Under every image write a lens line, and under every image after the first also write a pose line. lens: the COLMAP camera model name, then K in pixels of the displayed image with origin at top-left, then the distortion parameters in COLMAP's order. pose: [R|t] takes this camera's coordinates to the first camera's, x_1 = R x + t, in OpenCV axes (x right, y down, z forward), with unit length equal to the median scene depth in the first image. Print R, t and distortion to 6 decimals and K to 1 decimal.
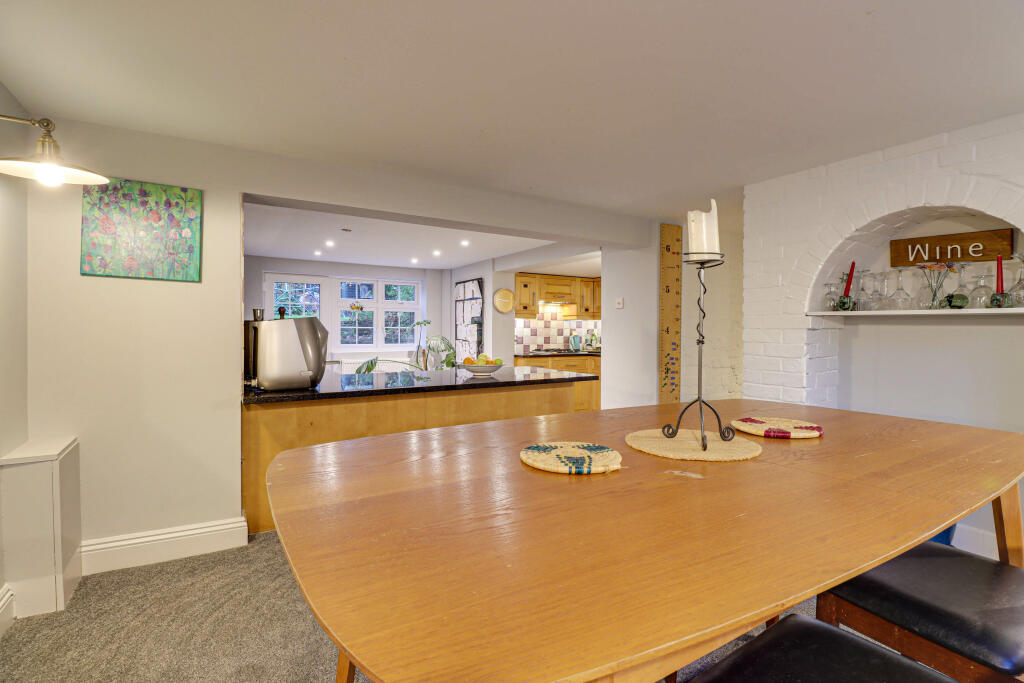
lens RADIAL K [[474.1, 0, 507.6], [0, 474.1, 338.6], [0, 0, 1]] dist [-0.028326, -0.000072]
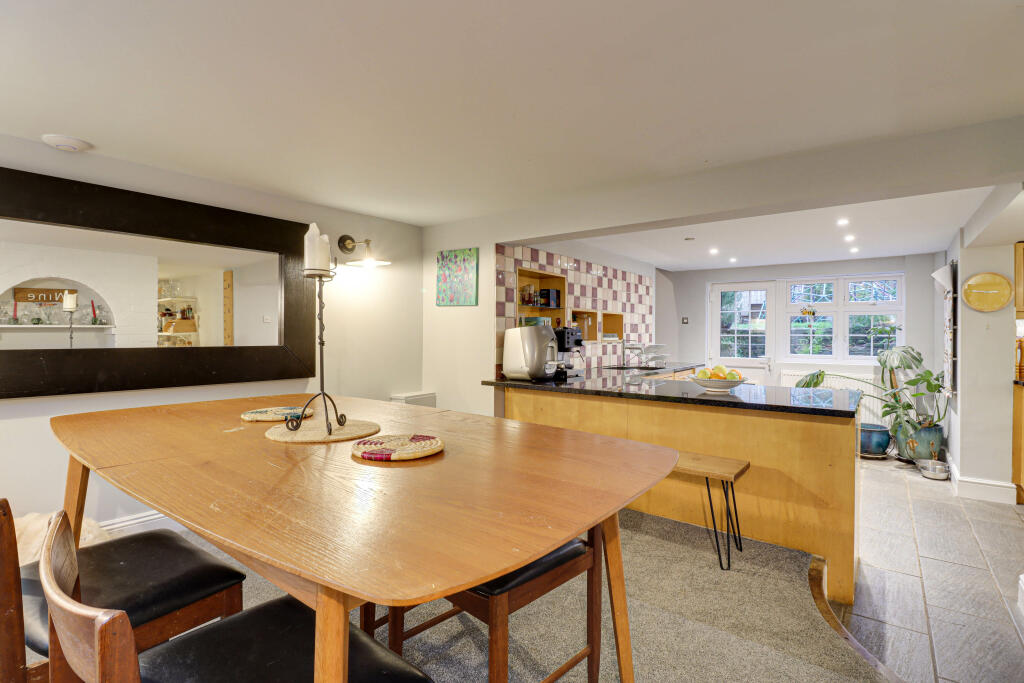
lens RADIAL K [[474.1, 0, 507.6], [0, 474.1, 338.6], [0, 0, 1]] dist [-0.028326, -0.000072]
pose [[0.360530, 0.005970, -0.932729, 0.299076], [-0.022953, 0.999733, -0.002473, -0.002585], [0.932465, 0.022301, 0.360571, 0.177139]]
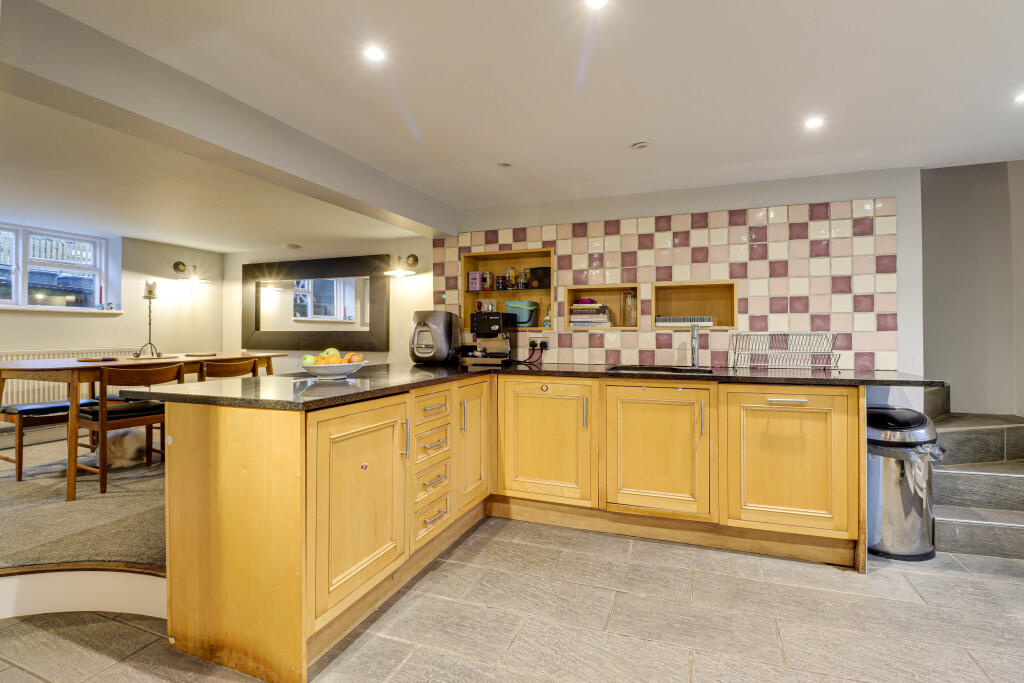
lens RADIAL K [[476.1, 0, 518.8], [0, 476.1, 328.1], [0, 0, 1]] dist [0.001638, -0.012159]
pose [[-0.772835, -0.008626, -0.634548, 0.091829], [-0.015316, 0.999870, 0.005063, -0.003823], [0.634422, 0.013631, -0.772867, 0.881391]]
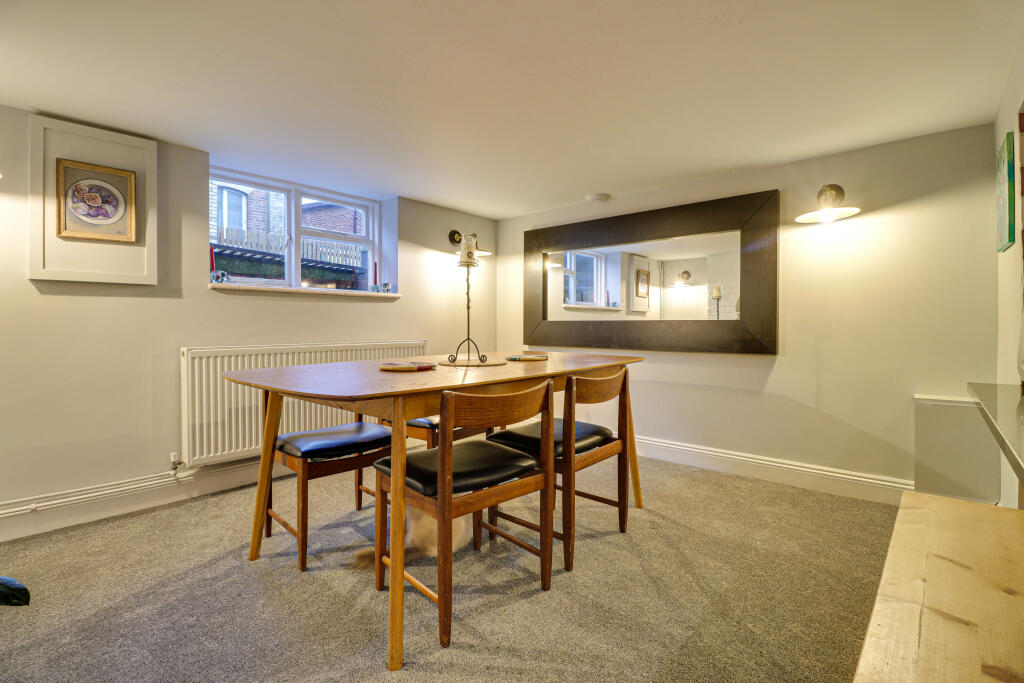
lens RADIAL K [[476.1, 0, 518.8], [0, 476.1, 328.1], [0, 0, 1]] dist [0.001638, -0.012159]
pose [[-0.945087, -0.001730, -0.326813, 0.149411], [-0.011745, 0.999520, 0.028674, 0.005173], [0.326606, 0.030937, -0.944654, 0.519433]]
